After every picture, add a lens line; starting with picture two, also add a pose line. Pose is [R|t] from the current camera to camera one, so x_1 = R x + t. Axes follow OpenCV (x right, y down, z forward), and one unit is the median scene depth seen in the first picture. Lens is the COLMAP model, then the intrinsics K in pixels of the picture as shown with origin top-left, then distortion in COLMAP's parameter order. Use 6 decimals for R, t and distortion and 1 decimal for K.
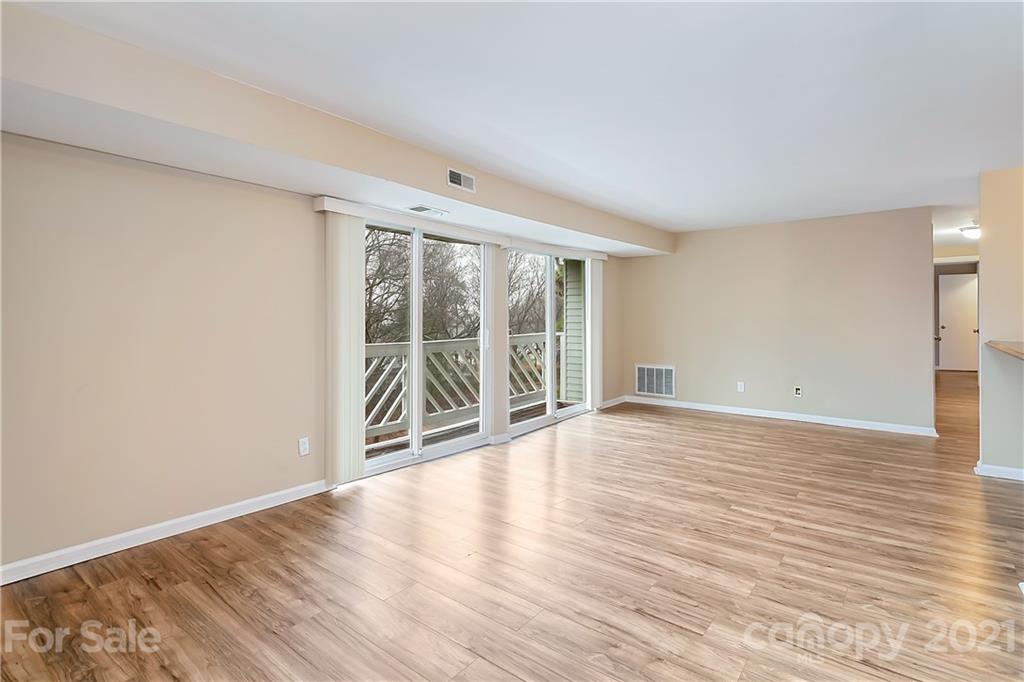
lens RADIAL K [[511.9, 0, 501.2], [0, 511.9, 314.7], [0, 0, 1]] dist [0.001916, 0.000154]
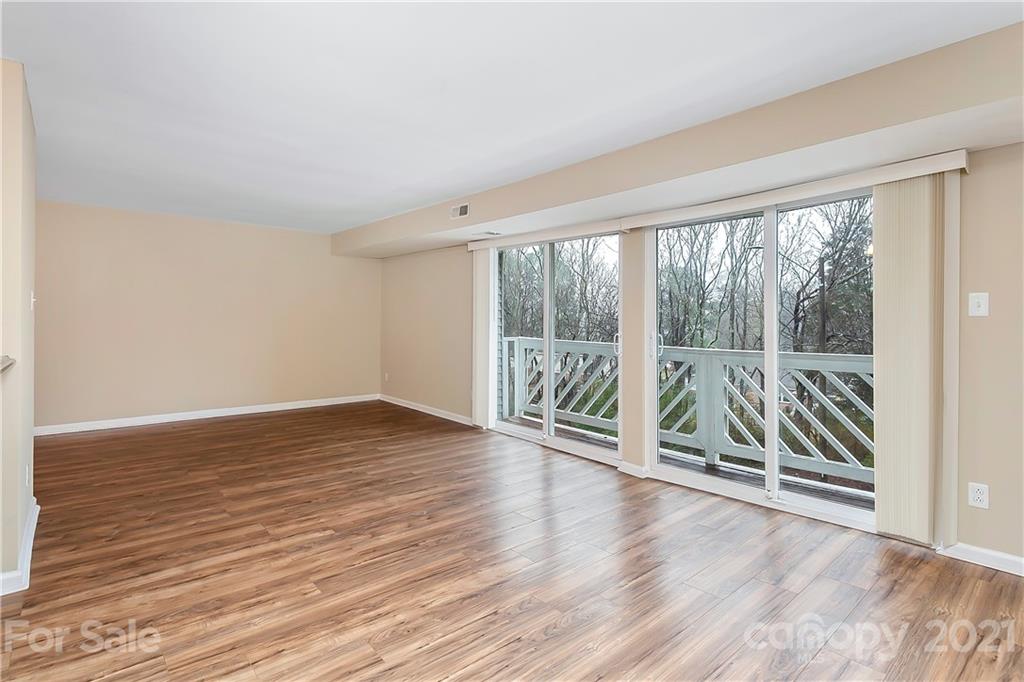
lens RADIAL K [[511.9, 0, 501.2], [0, 511.9, 314.7], [0, 0, 1]] dist [0.001916, 0.000154]
pose [[-0.192579, -0.006135, -0.981262, 1.353635], [-0.000355, 0.999981, -0.006182, 0.008093], [0.981281, -0.000842, -0.192577, 1.560509]]
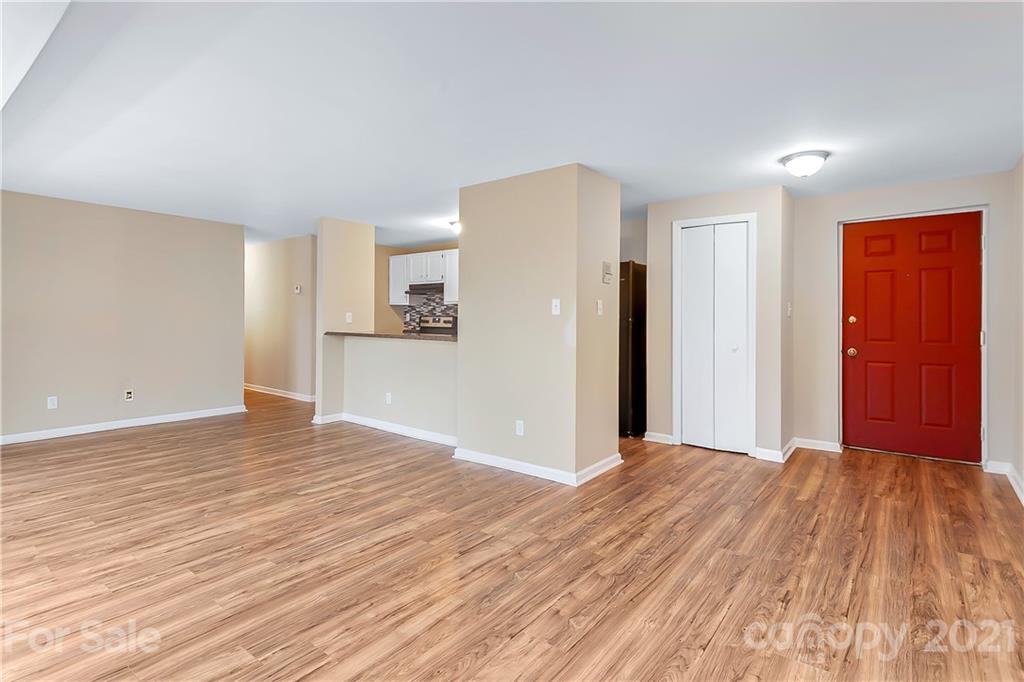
lens RADIAL K [[500.3, 0, 511.3], [0, 500.3, 316.8], [0, 0, 1]] dist [0.001968, 0.000337]
pose [[-0.025028, 0.002451, 0.999684, -0.656441], [-0.012051, 0.999924, -0.002754, 0.001687], [-0.999614, -0.012116, -0.024996, 0.627369]]
